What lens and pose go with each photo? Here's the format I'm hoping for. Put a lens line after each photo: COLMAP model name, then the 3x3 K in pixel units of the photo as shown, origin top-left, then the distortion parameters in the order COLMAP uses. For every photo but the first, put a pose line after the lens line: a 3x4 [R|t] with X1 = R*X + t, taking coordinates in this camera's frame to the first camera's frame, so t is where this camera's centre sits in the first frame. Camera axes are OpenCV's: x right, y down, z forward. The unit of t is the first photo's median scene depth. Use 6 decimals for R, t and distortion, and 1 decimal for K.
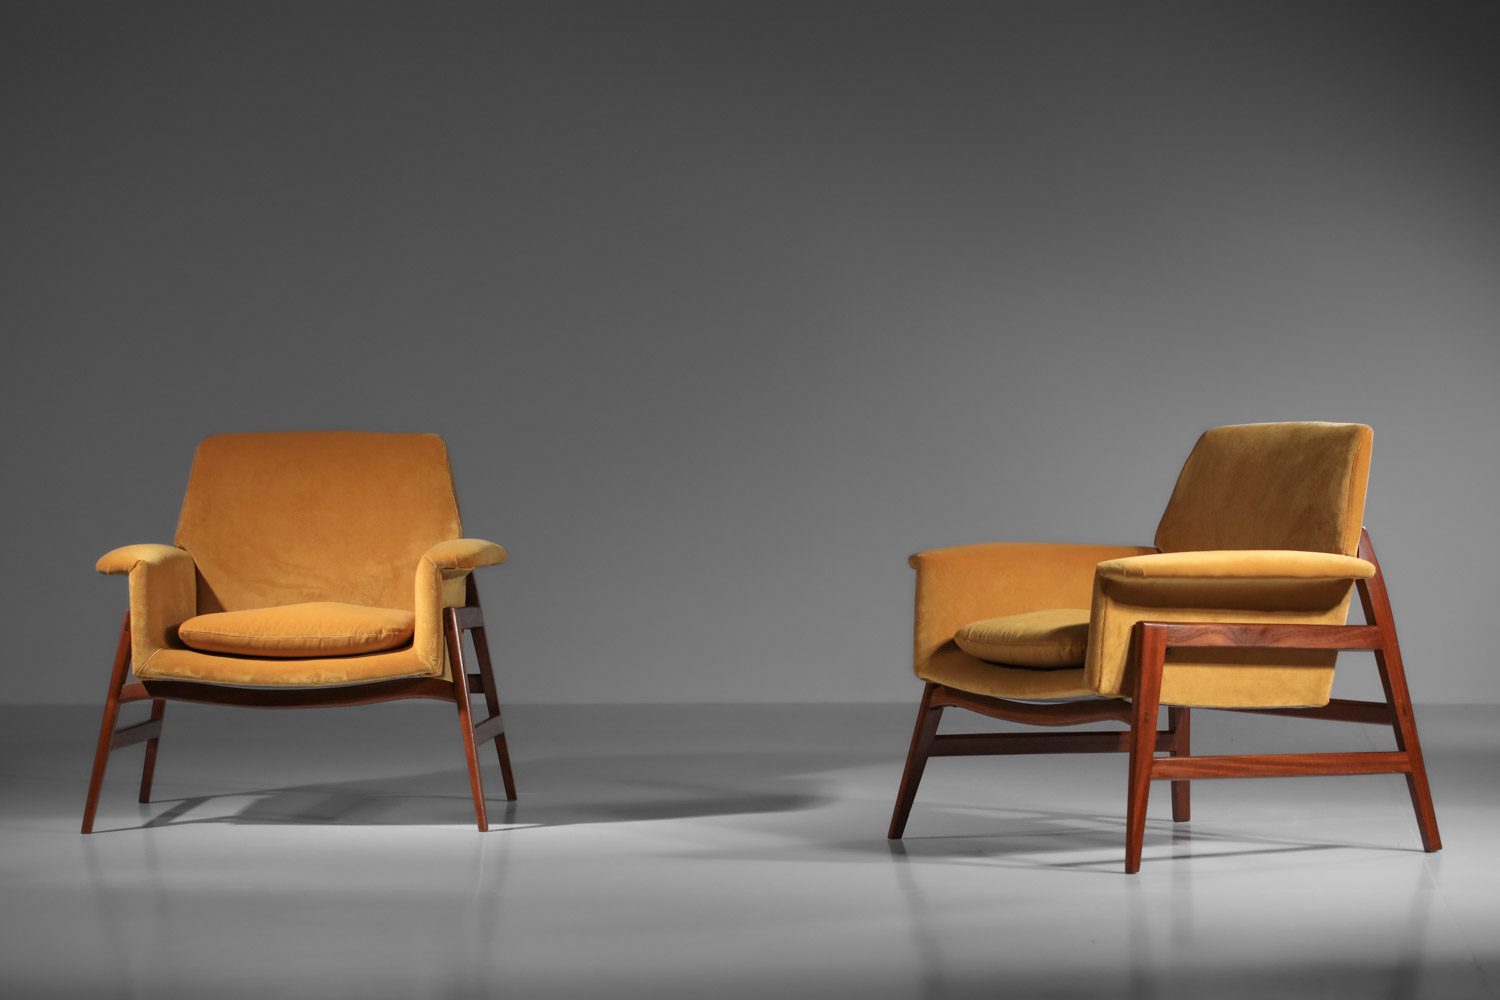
lens RADIAL K [[4372.9, 0, 741.1], [0, 4372.9, 497.5], [0, 0, 1]] dist [0.051168, 0.000000]
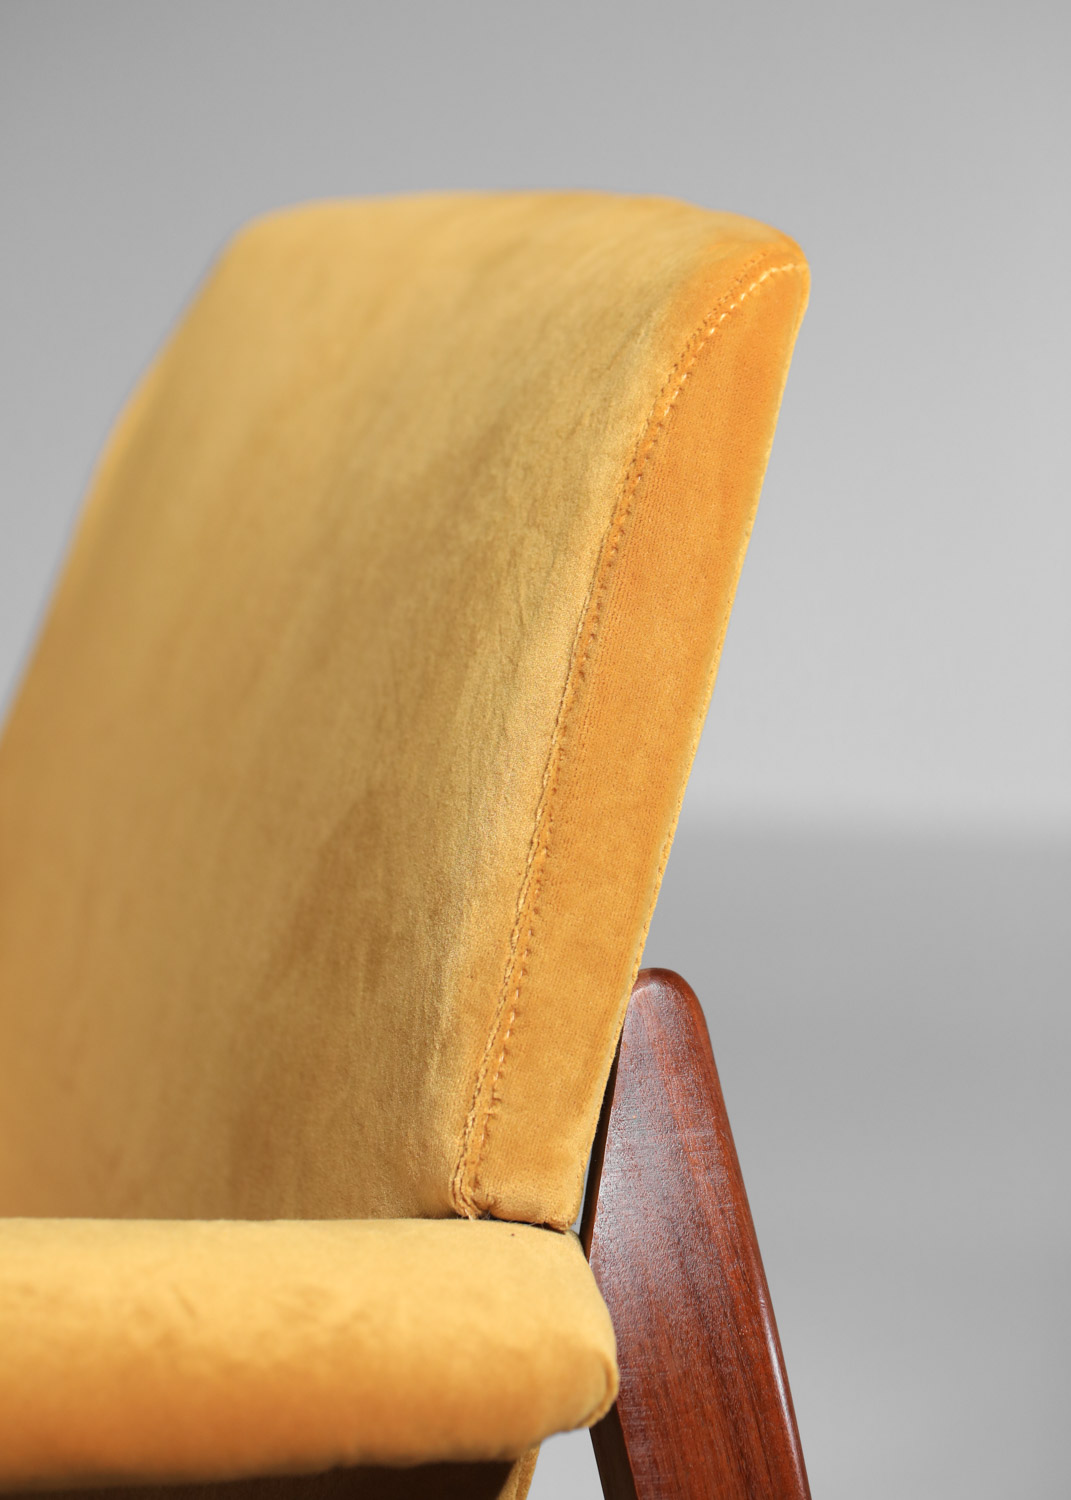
lens RADIAL K [[5648.7, 0, 535.2], [0, 5648.7, 749.2], [0, 0, 1]] dist [-0.102816, 0.000000]
pose [[0.982300, 0.034858, -0.184041, 0.171750], [-0.015006, 0.994018, 0.108176, -0.020112], [0.186711, -0.103500, 0.976948, 0.829626]]
